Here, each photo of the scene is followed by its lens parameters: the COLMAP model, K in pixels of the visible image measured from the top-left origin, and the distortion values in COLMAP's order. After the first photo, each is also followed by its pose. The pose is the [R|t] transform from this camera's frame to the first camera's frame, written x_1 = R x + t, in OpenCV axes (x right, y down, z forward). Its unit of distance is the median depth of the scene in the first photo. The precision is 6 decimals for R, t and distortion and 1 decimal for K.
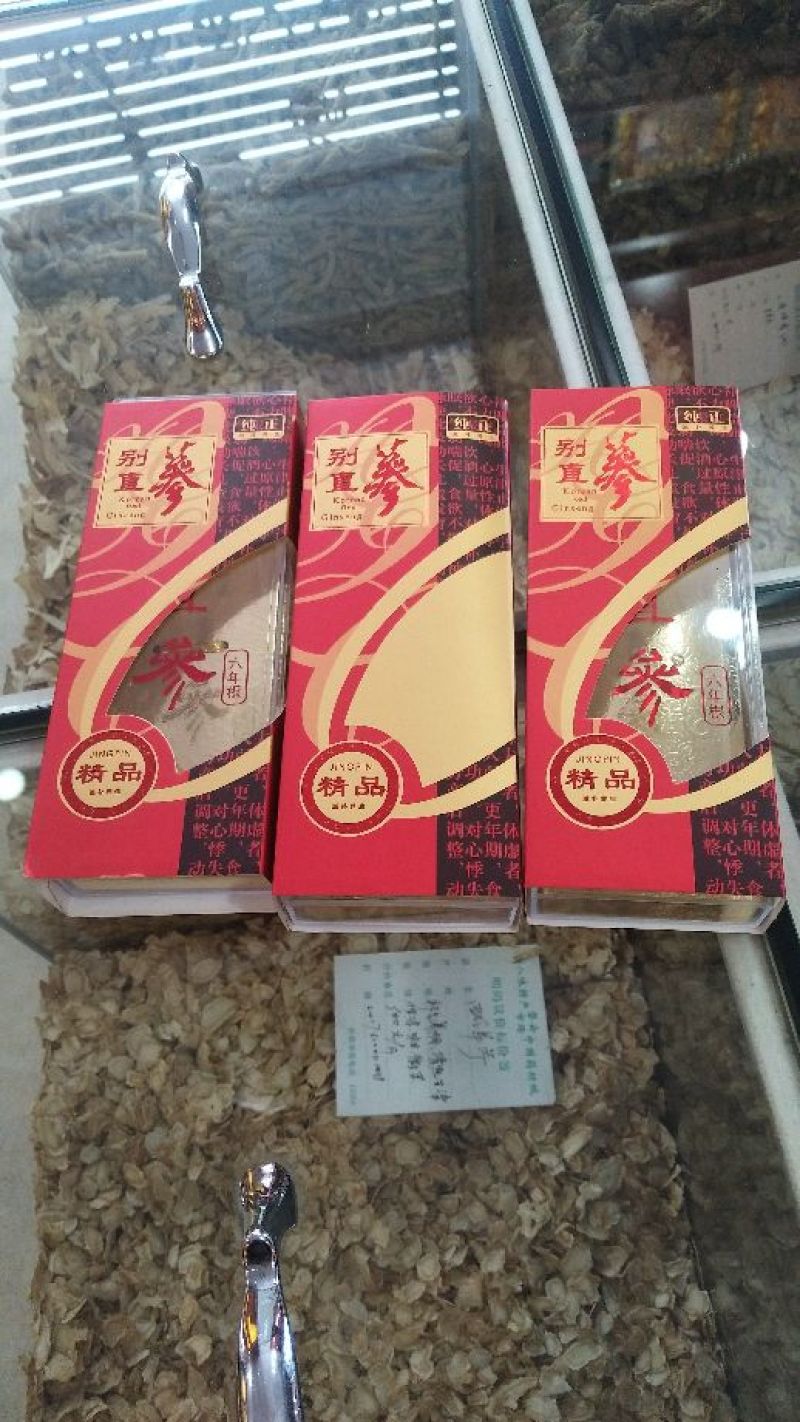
lens RADIAL K [[1179.5, 0, 400.0], [0, 1179.5, 711.0], [0, 0, 1]] dist [0.007526, -0.121908]
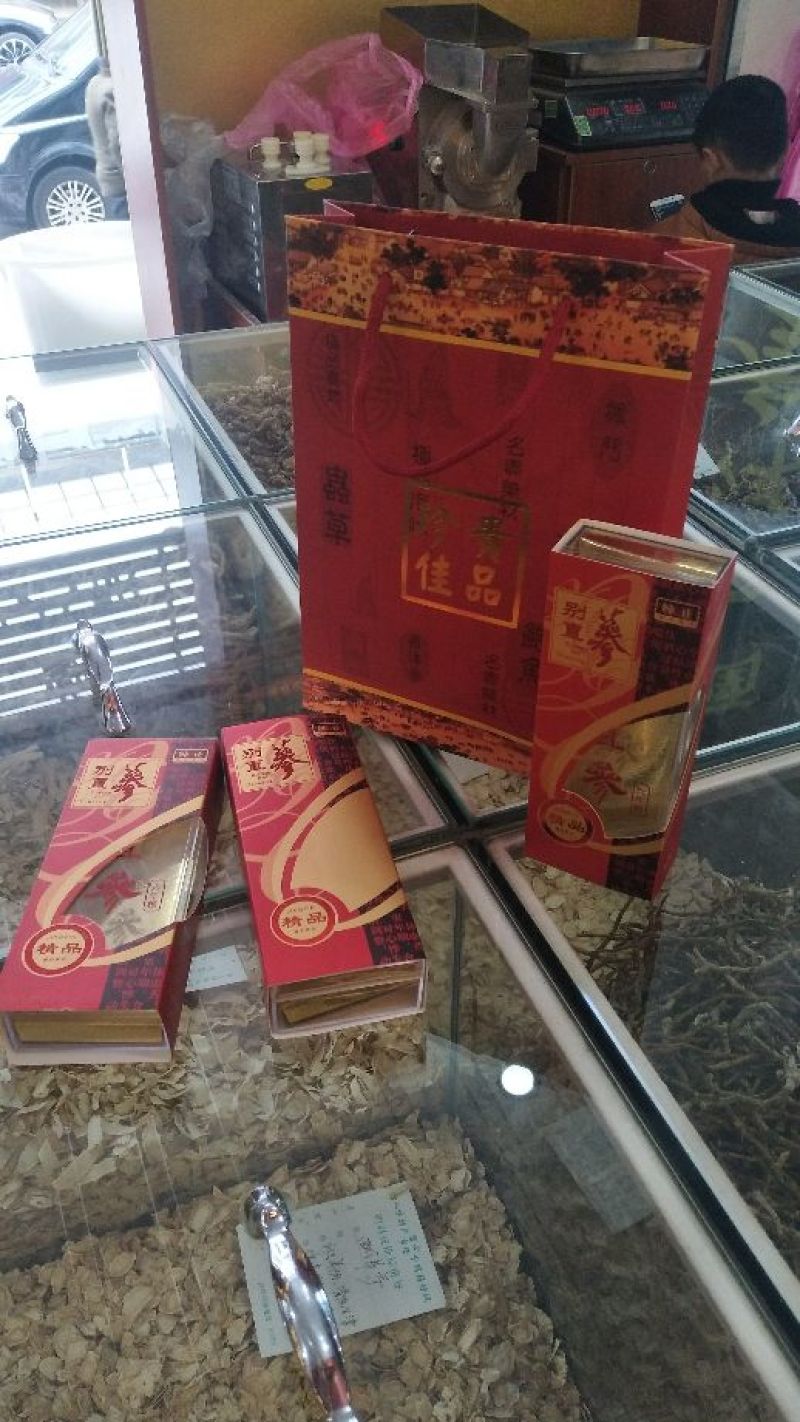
lens RADIAL K [[1179.5, 0, 400.0], [0, 1179.5, 711.0], [0, 0, 1]] dist [0.007526, -0.121908]
pose [[0.964867, -0.060237, 0.255740, -0.173087], [0.169704, 0.885965, -0.431586, 0.297706], [-0.200579, 0.459823, 0.865061, -0.269680]]
